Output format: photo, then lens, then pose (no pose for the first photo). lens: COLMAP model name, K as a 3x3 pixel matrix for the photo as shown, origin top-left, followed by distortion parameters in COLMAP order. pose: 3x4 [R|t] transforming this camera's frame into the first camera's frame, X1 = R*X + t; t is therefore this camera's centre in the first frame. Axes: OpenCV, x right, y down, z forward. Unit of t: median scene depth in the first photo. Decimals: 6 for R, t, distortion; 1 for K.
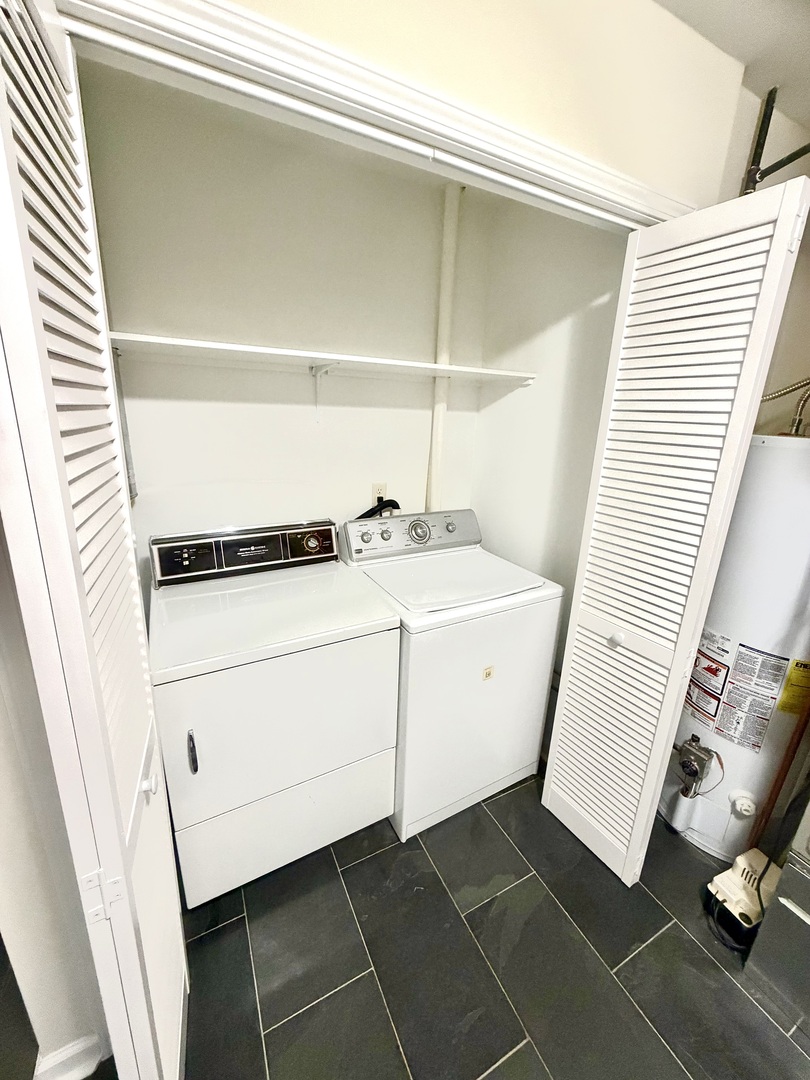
lens RADIAL K [[433.1, 0, 404.4], [0, 433.1, 534.1], [0, 0, 1]] dist [0.003125, 0.000031]
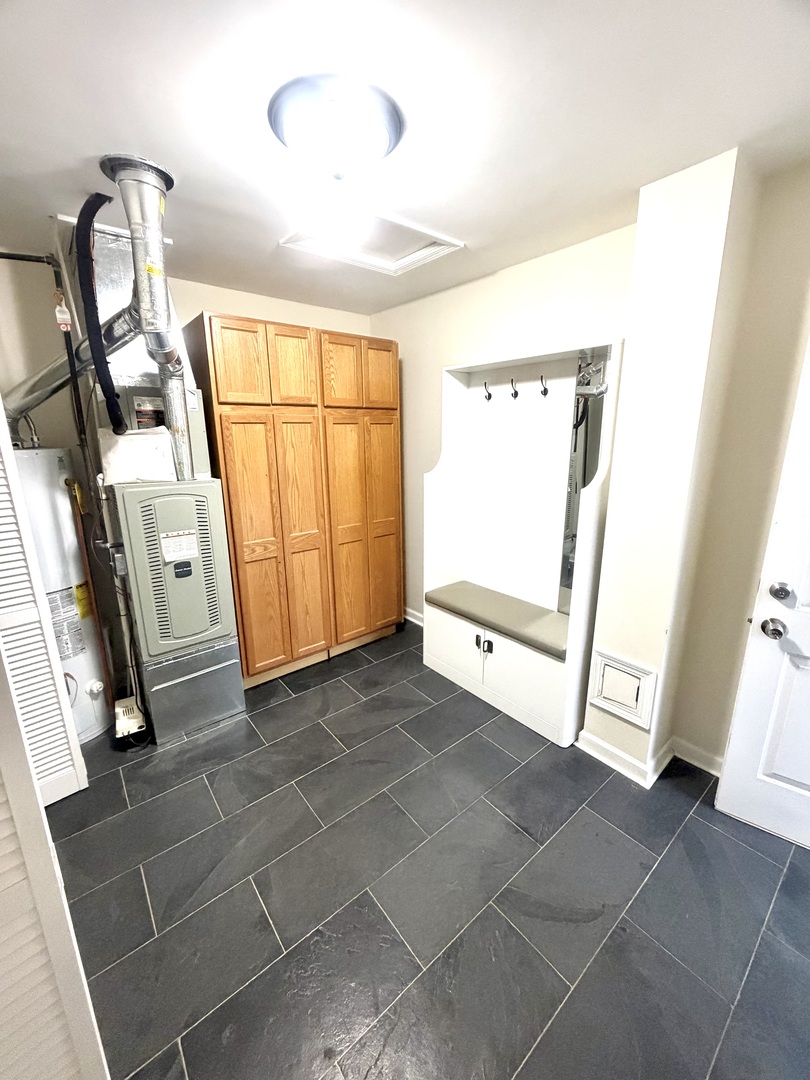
lens RADIAL K [[433.1, 0, 404.0], [0, 433.1, 534.6], [0, 0, 1]] dist [0.003125, 0.000031]
pose [[-0.196242, -0.271886, 0.942108, -0.763450], [0.274366, 0.907187, 0.318959, -0.053287], [-0.941389, 0.321075, -0.103432, -0.029588]]
